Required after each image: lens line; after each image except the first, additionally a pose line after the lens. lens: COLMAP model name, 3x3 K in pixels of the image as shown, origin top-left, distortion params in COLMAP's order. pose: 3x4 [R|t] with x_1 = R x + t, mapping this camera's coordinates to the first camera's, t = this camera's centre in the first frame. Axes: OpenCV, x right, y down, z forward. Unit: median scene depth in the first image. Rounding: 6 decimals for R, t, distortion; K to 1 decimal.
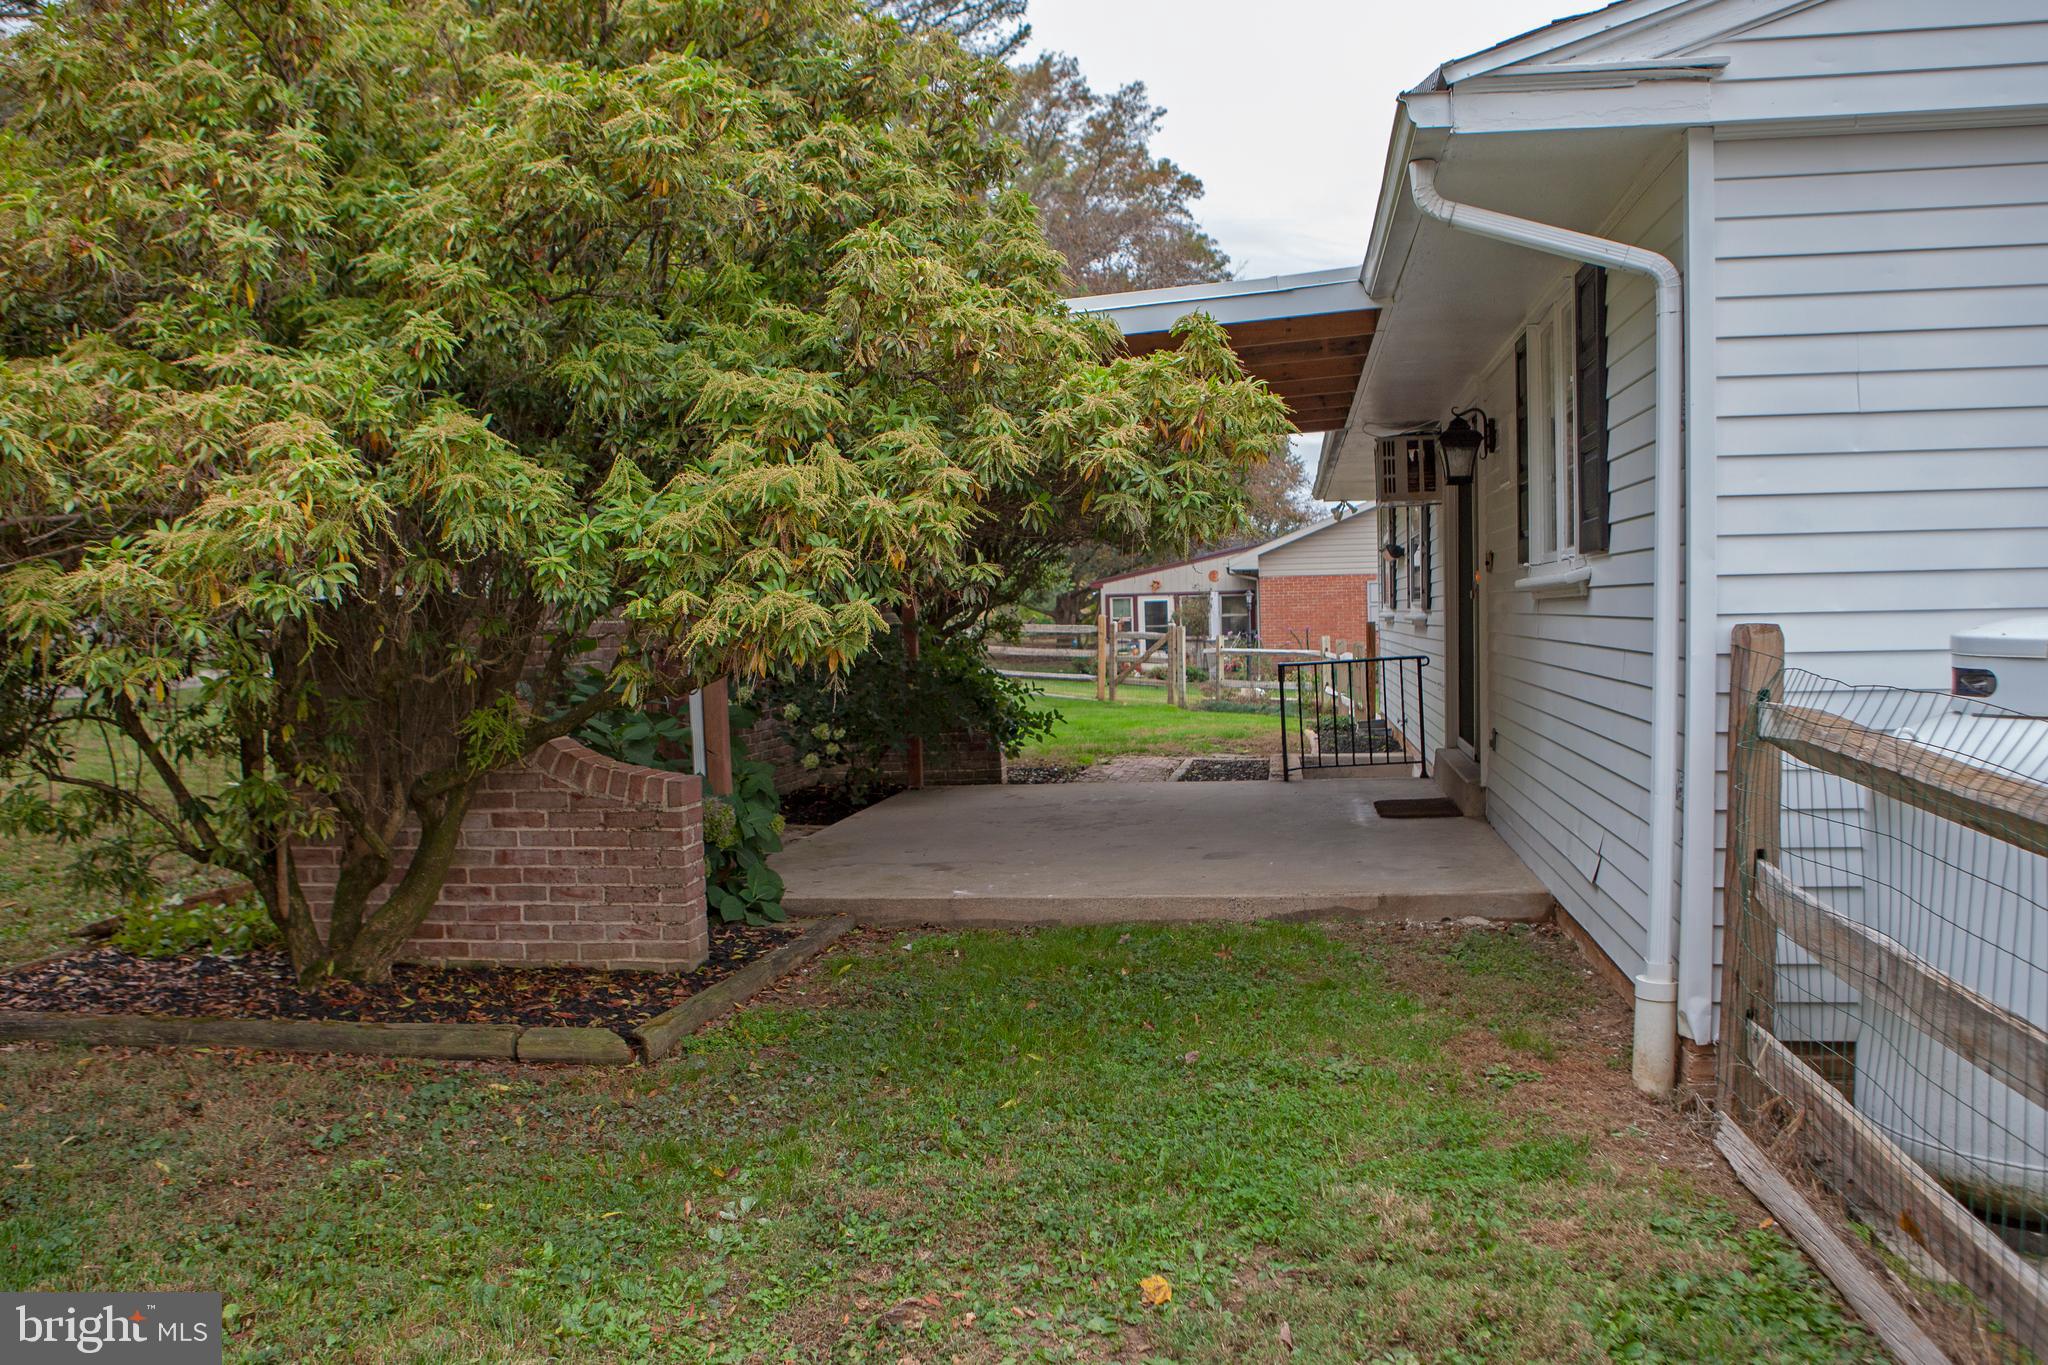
lens RADIAL K [[1581.4, 0, 1025.5], [0, 1581.4, 563.7], [0, 0, 1]] dist [-0.071214, 0.008407]
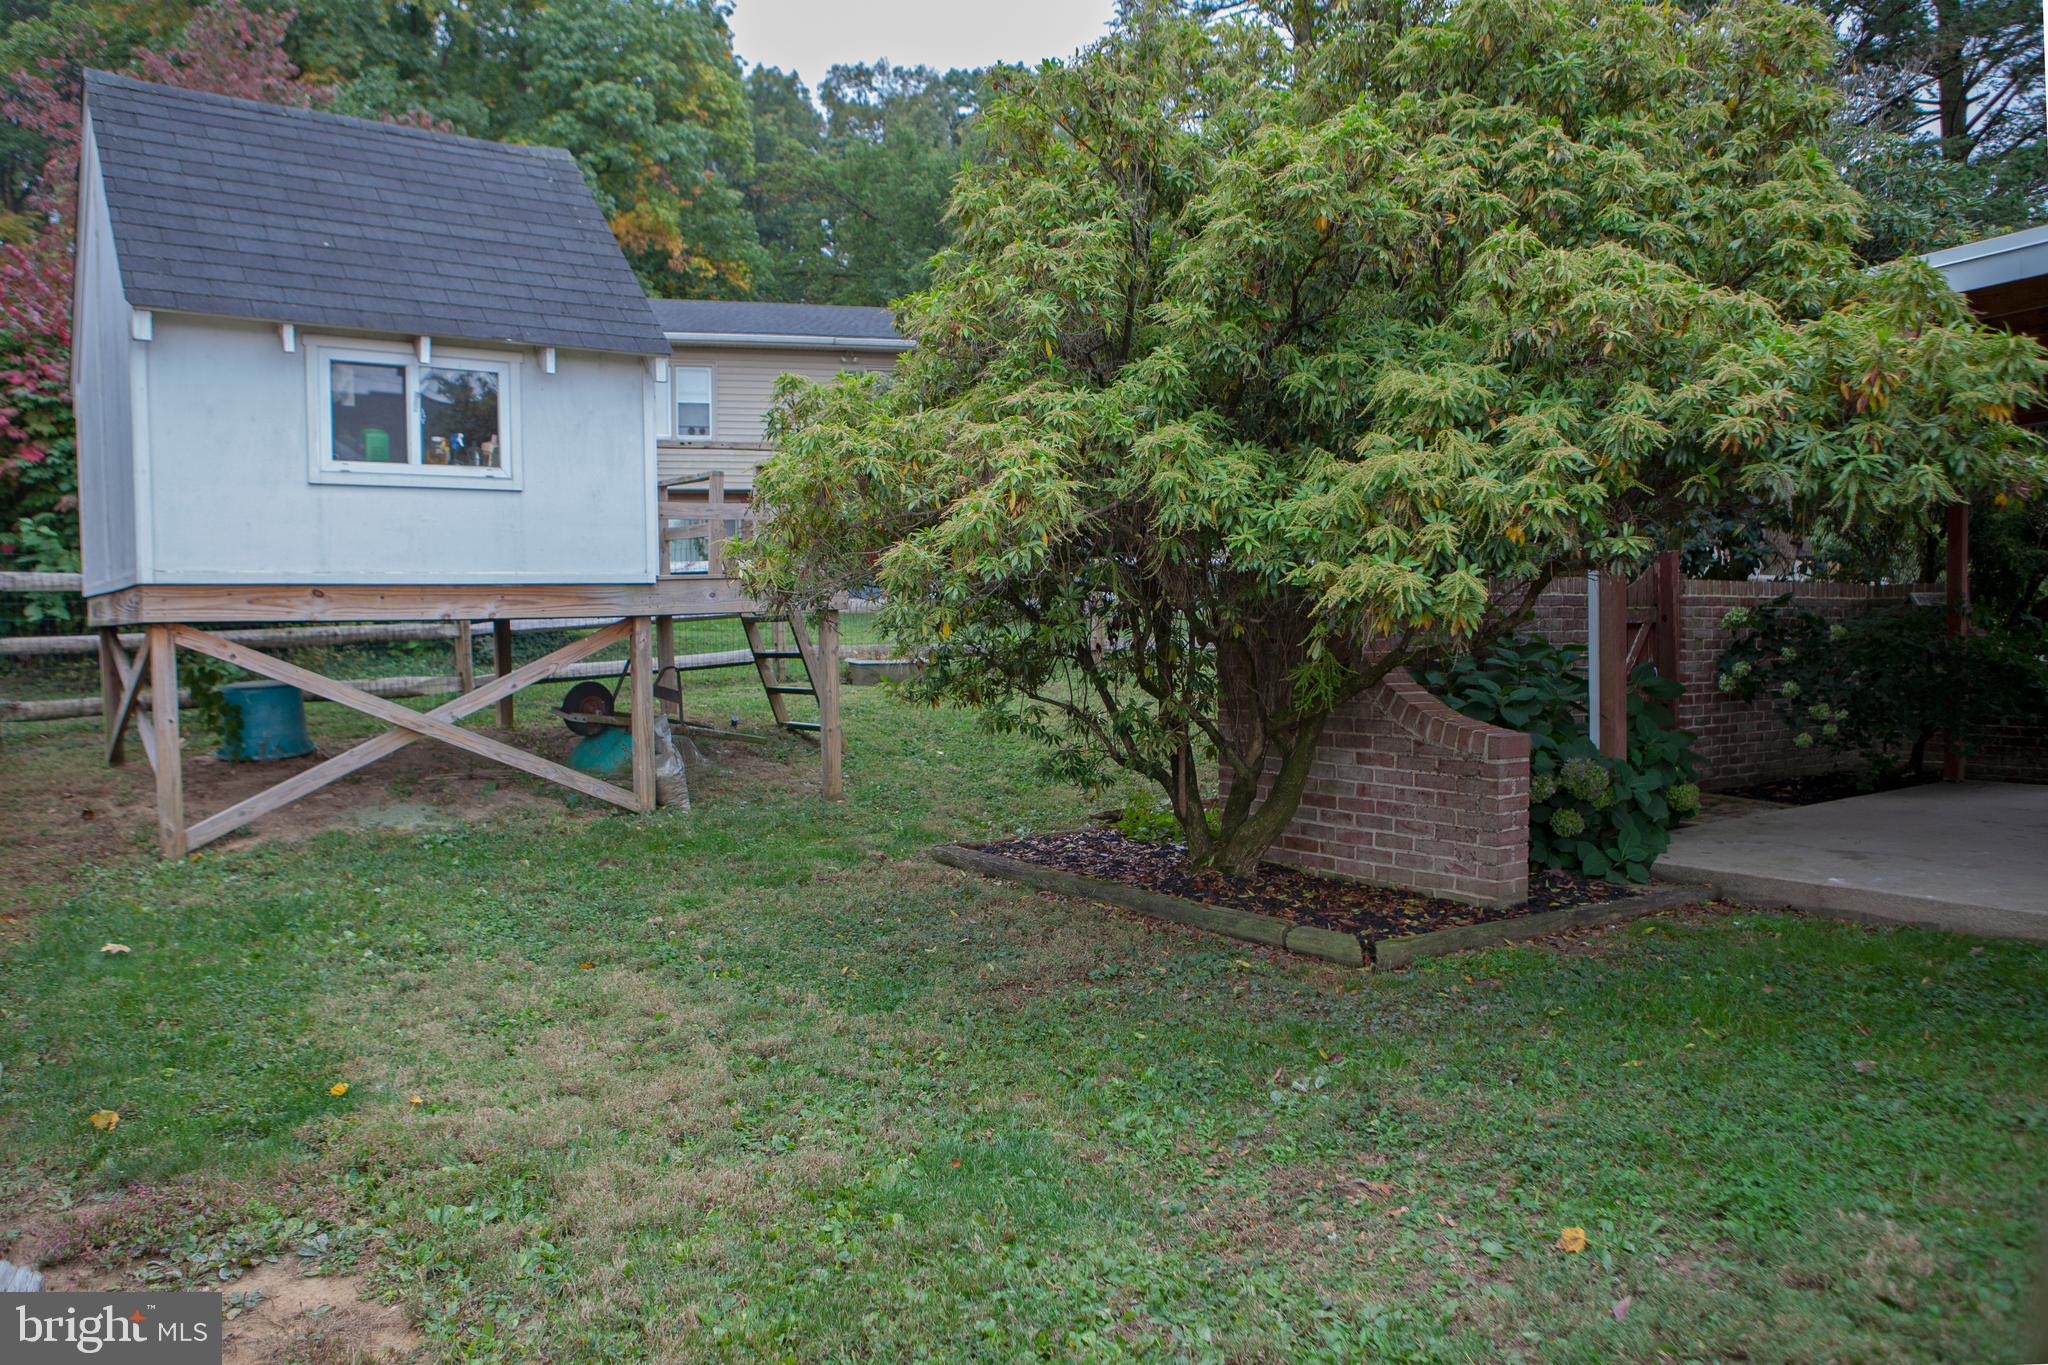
lens RADIAL K [[1473.7, 0, 1024.5], [0, 1473.7, 544.6], [0, 0, 1]] dist [-0.043648, 0.006987]
pose [[0.713701, -0.007866, -0.700406, 0.372419], [0.008906, 0.999958, -0.002155, 0.003853], [0.700393, -0.004700, 0.713741, 0.046821]]
